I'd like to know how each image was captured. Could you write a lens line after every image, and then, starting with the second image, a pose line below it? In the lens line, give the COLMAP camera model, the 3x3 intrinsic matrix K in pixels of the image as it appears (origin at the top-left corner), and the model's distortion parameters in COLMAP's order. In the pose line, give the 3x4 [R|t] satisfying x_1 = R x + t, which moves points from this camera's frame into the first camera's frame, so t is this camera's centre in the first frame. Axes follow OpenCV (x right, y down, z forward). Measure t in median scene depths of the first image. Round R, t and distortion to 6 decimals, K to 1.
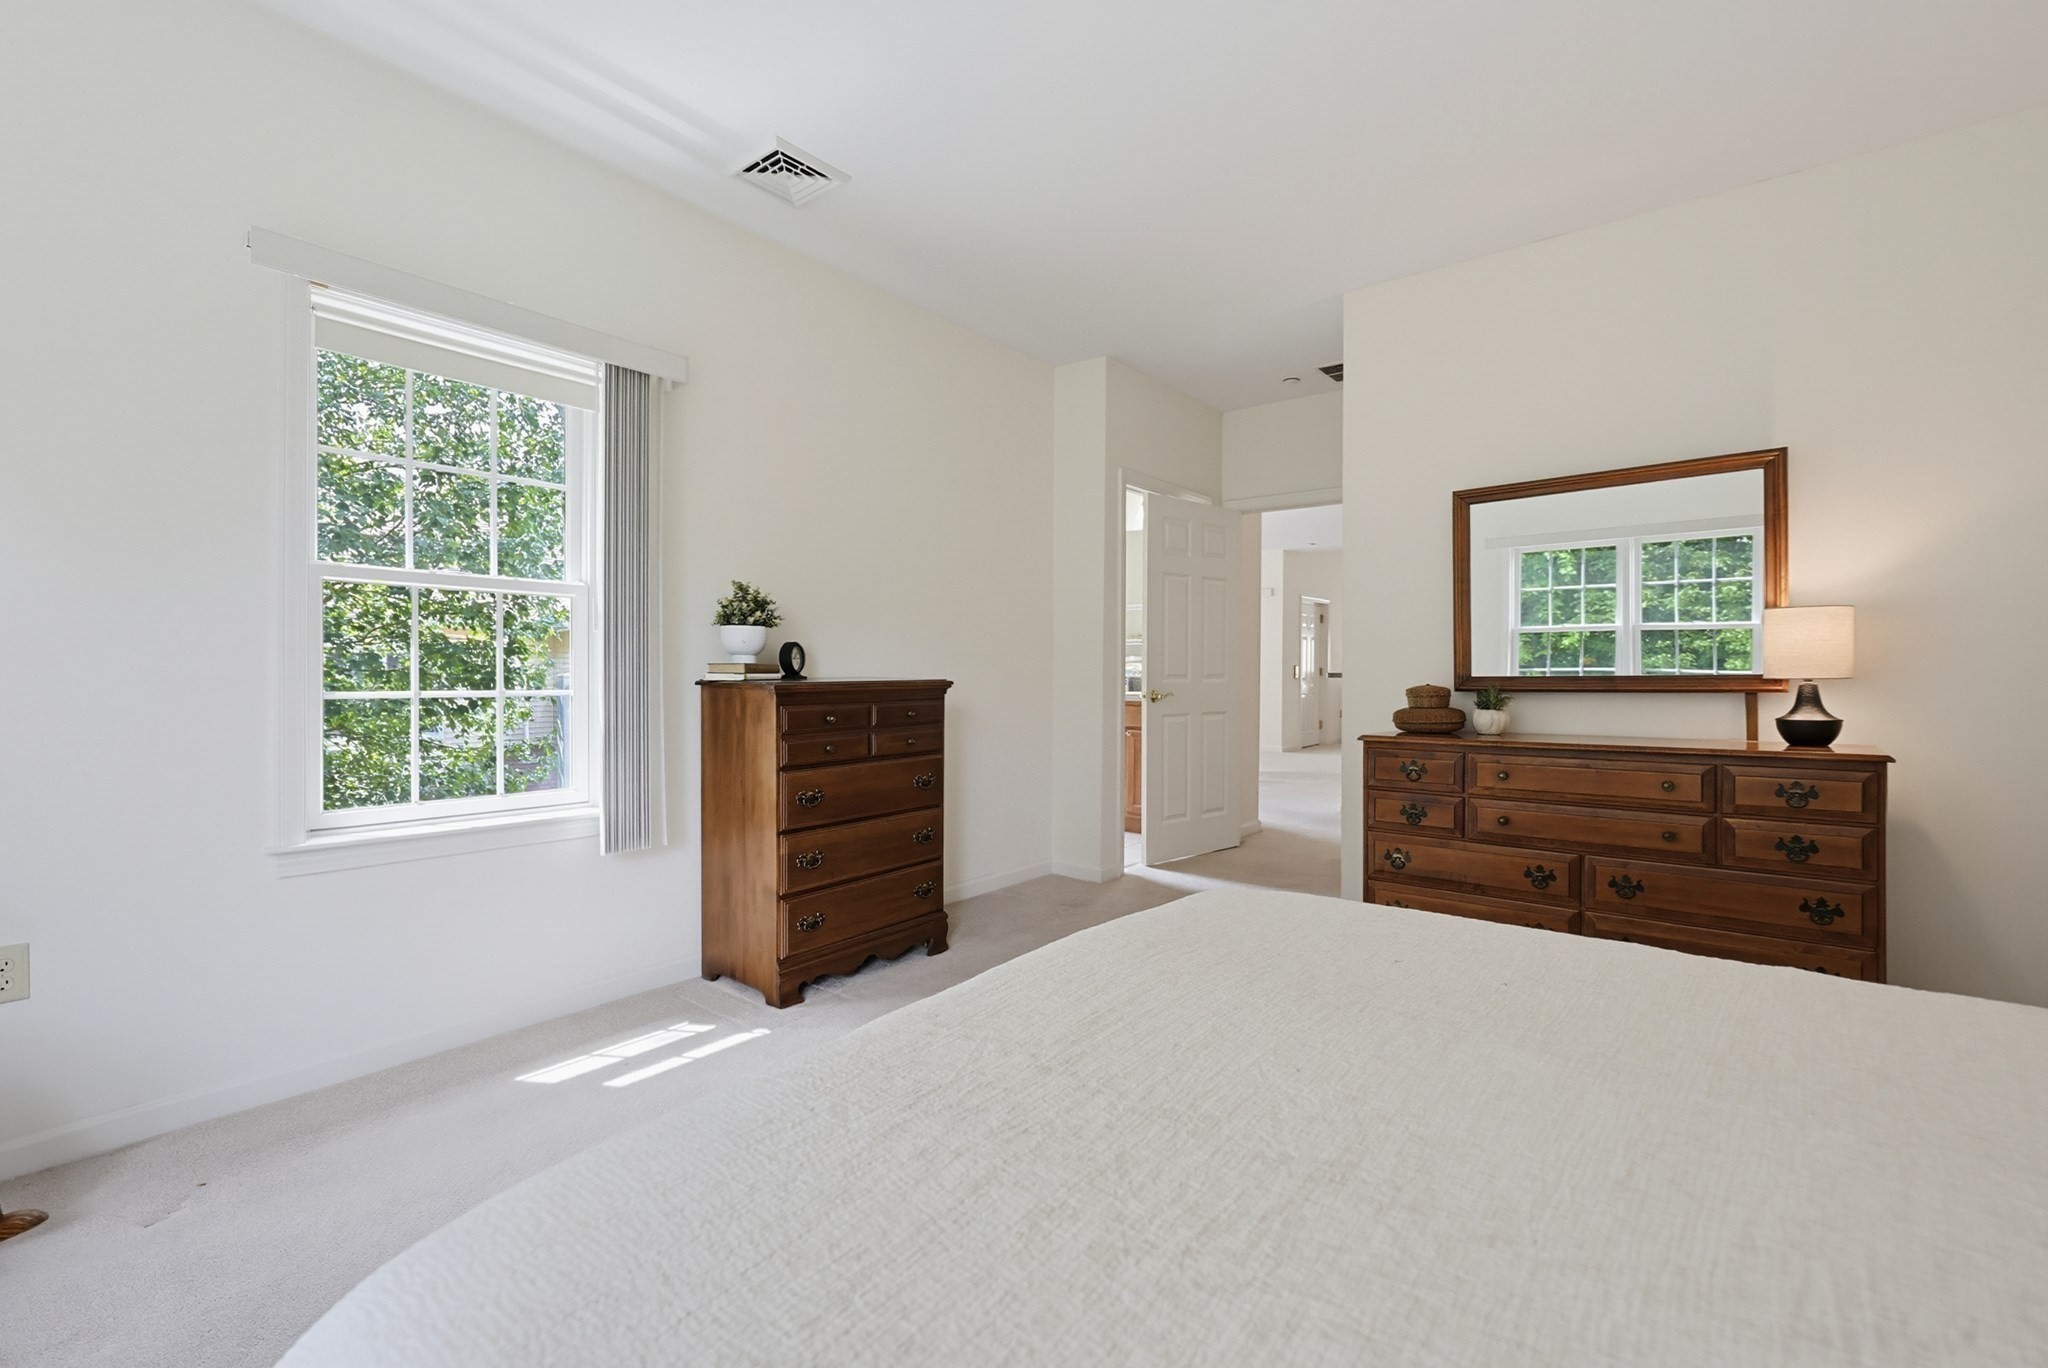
lens RADIAL K [[875.9, 0, 997.8], [0, 875.9, 678.1], [0, 0, 1]] dist [-0.002262, -0.000303]
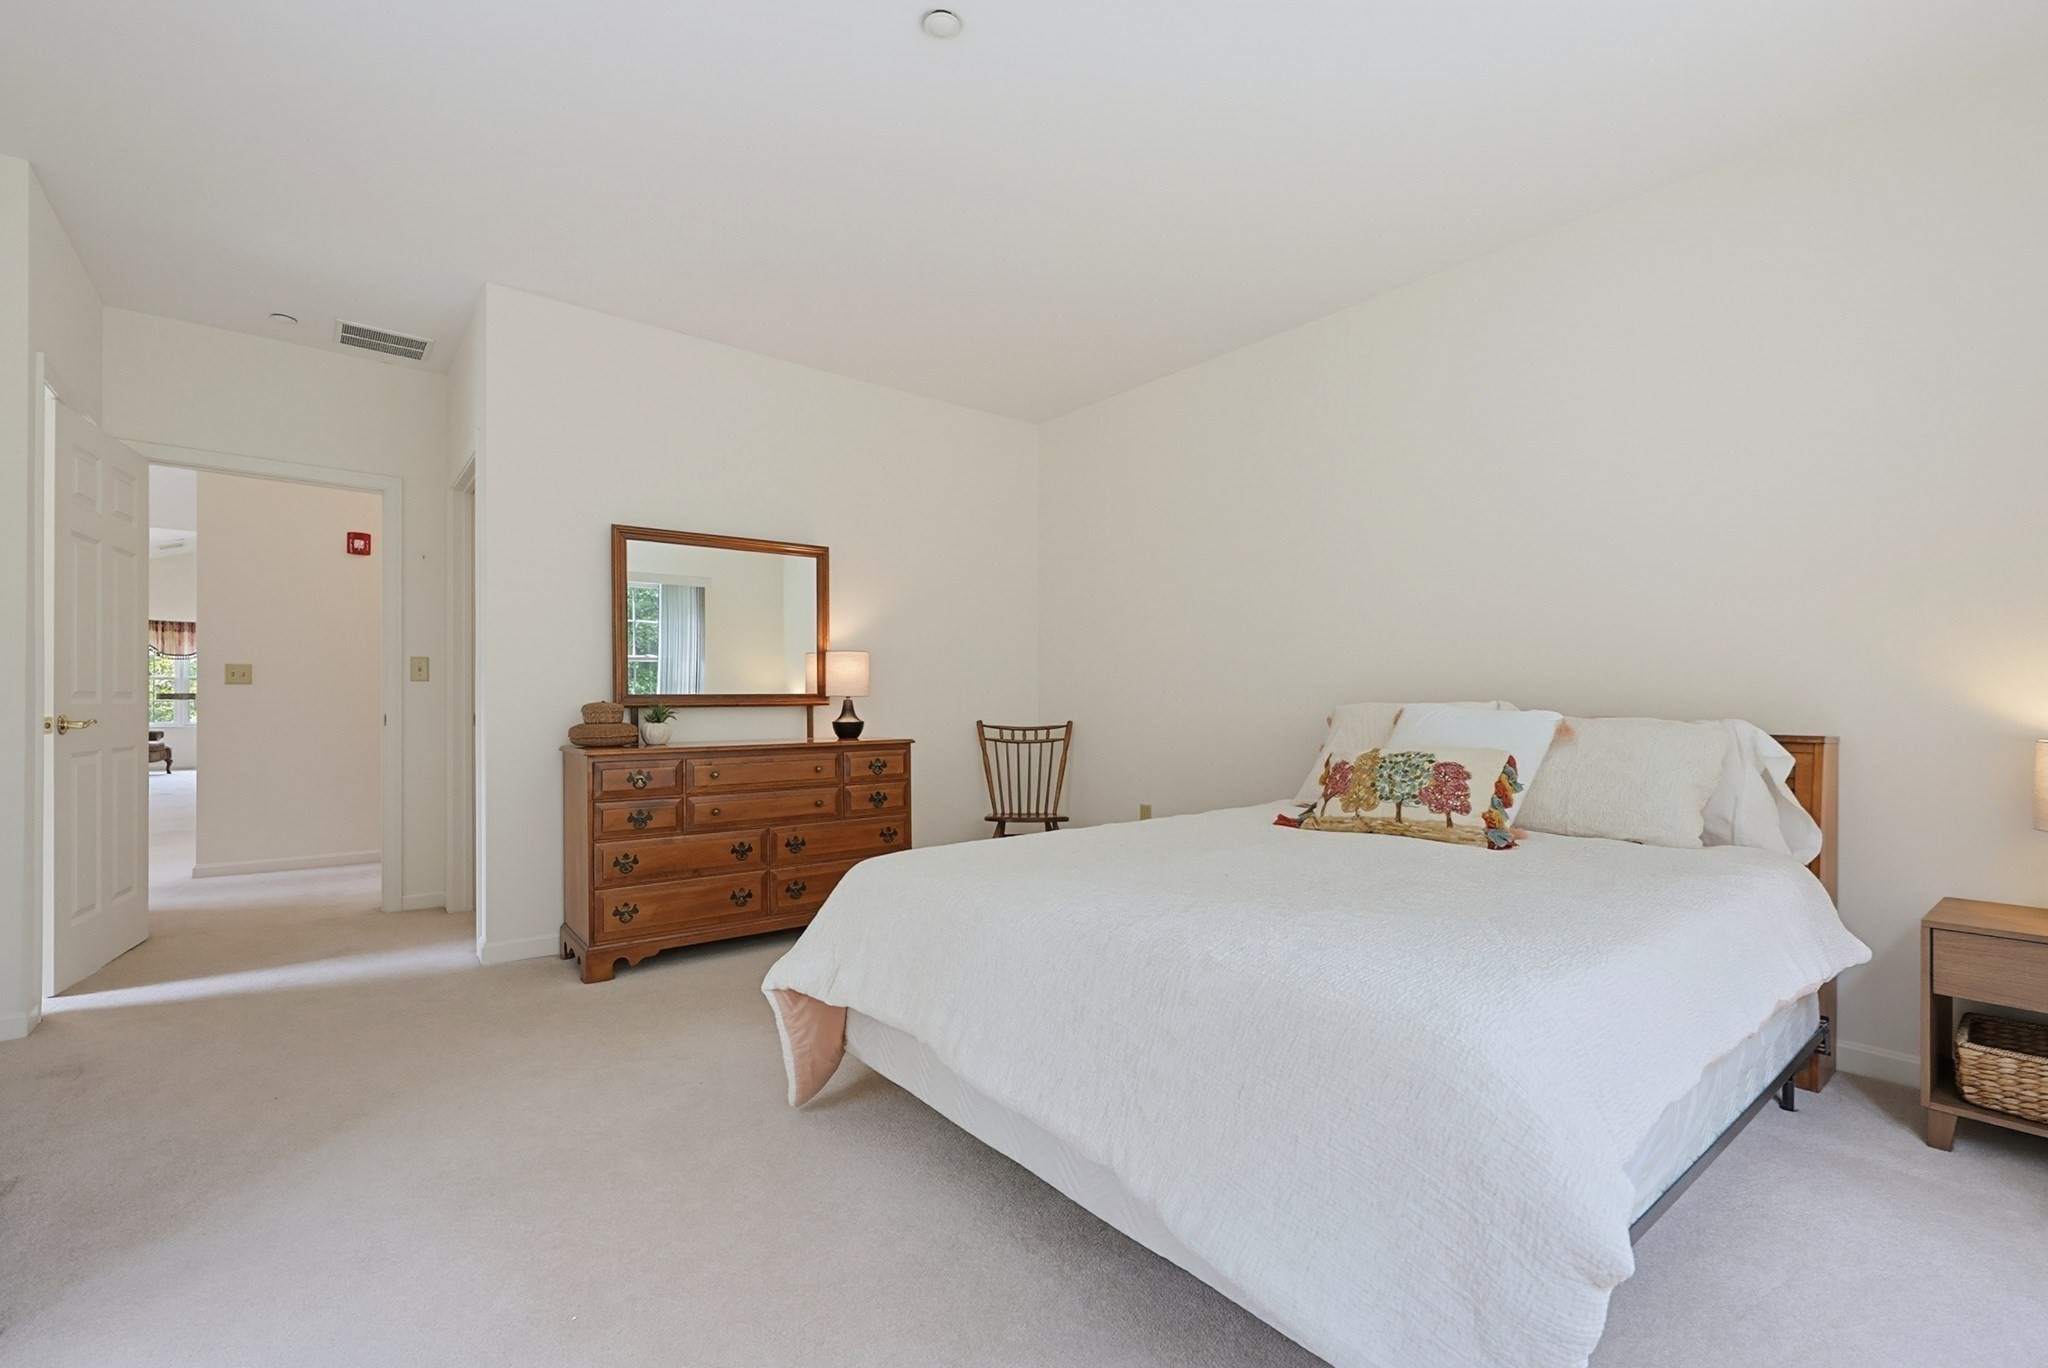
lens RADIAL K [[909.0, 0, 1024.0], [0, 909.0, 684.0], [0, 0, 1]] dist [0.028786, 0.000083]
pose [[0.202053, 0.014668, 0.979265, -0.621155], [-0.003208, 0.999892, -0.014315, 0.001381], [-0.979369, -0.000249, 0.202078, 0.337939]]
